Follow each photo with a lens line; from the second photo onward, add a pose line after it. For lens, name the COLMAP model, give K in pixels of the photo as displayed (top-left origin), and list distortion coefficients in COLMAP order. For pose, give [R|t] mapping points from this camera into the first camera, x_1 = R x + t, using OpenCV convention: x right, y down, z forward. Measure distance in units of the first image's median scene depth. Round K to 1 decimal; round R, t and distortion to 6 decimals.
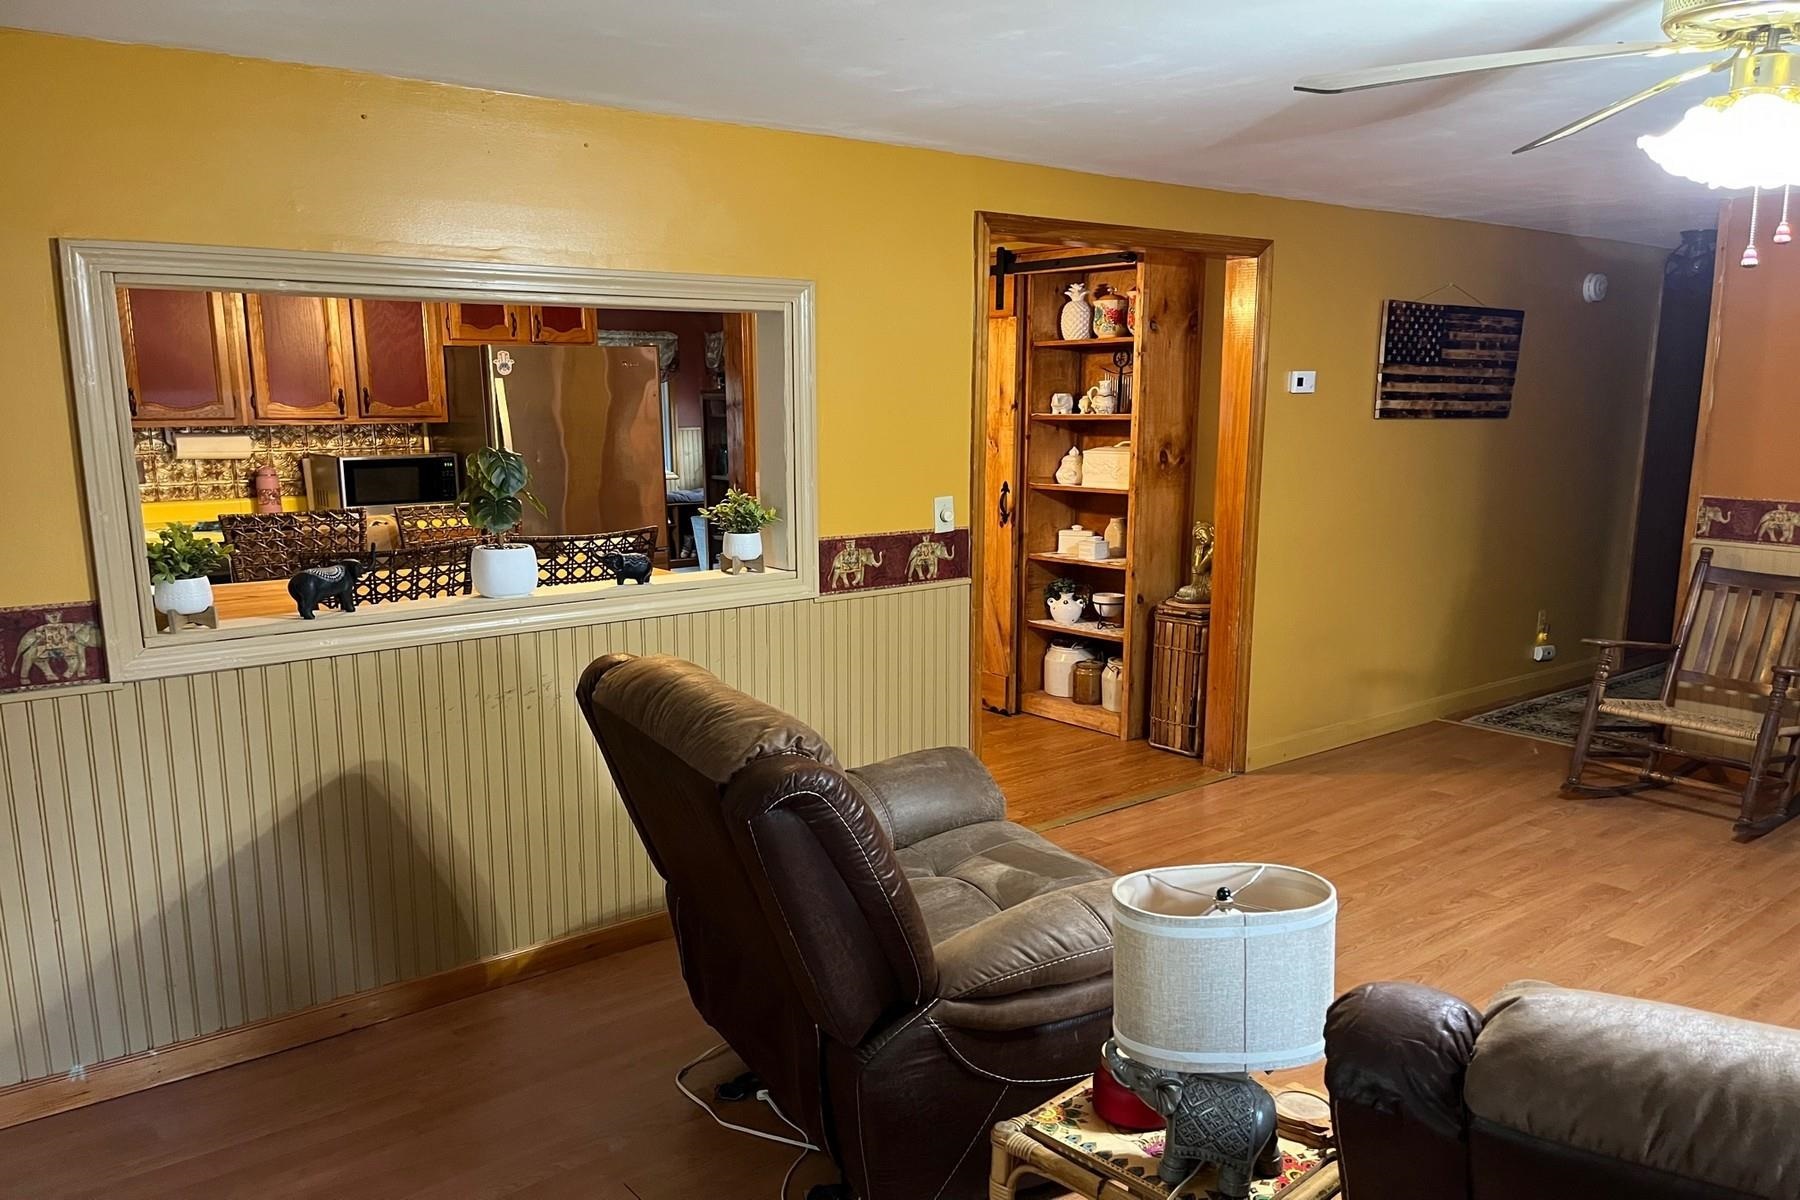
lens RADIAL K [[1361.9, 0, 899.5], [0, 1361.9, 659.3], [0, 0, 1]] dist [0.072239, 0.000282]
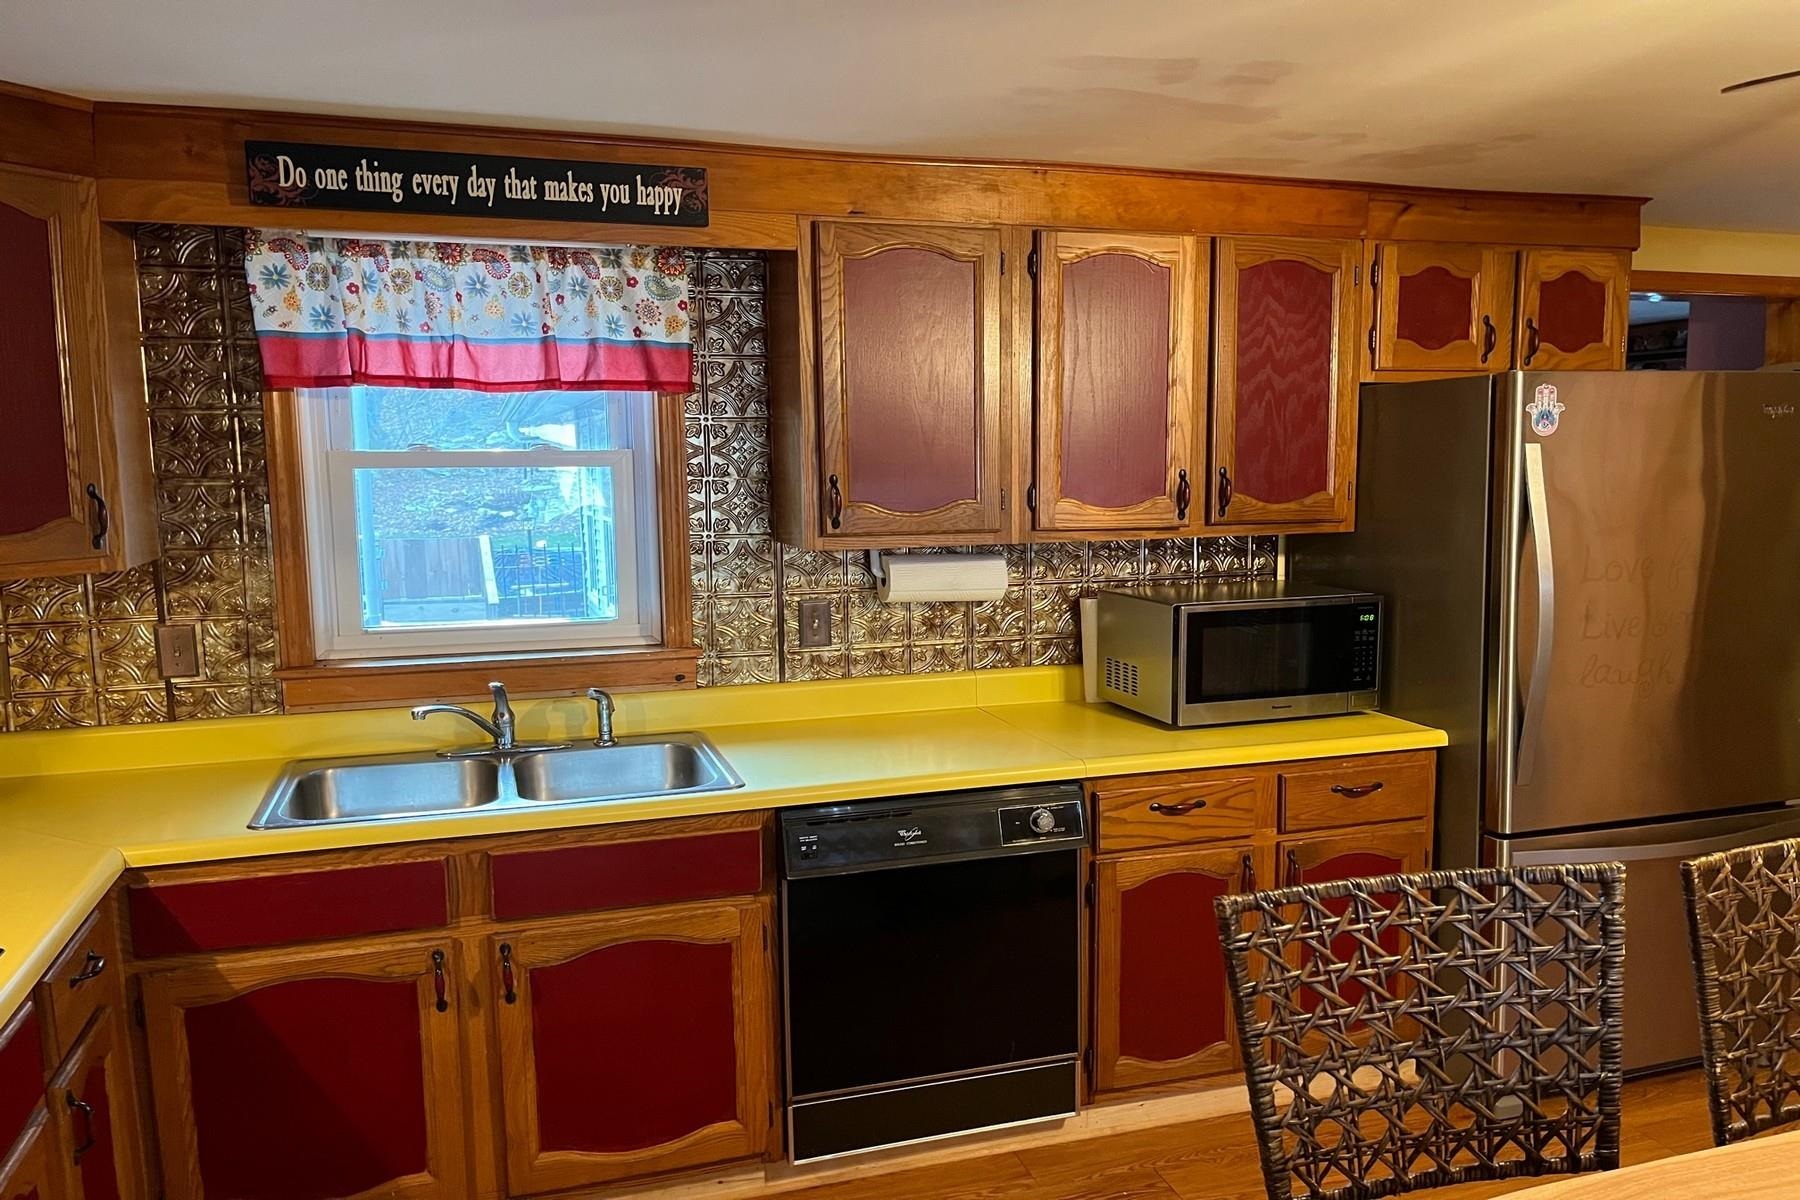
lens RADIAL K [[1384.3, 0, 944.0], [0, 1384.3, 648.4], [0, 0, 1]] dist [0.026728, 0.002201]
pose [[0.940171, 0.043546, -0.337909, -0.322404], [-0.062944, 0.996926, -0.046658, -0.104760], [0.334838, 0.065136, 0.940022, 0.513731]]
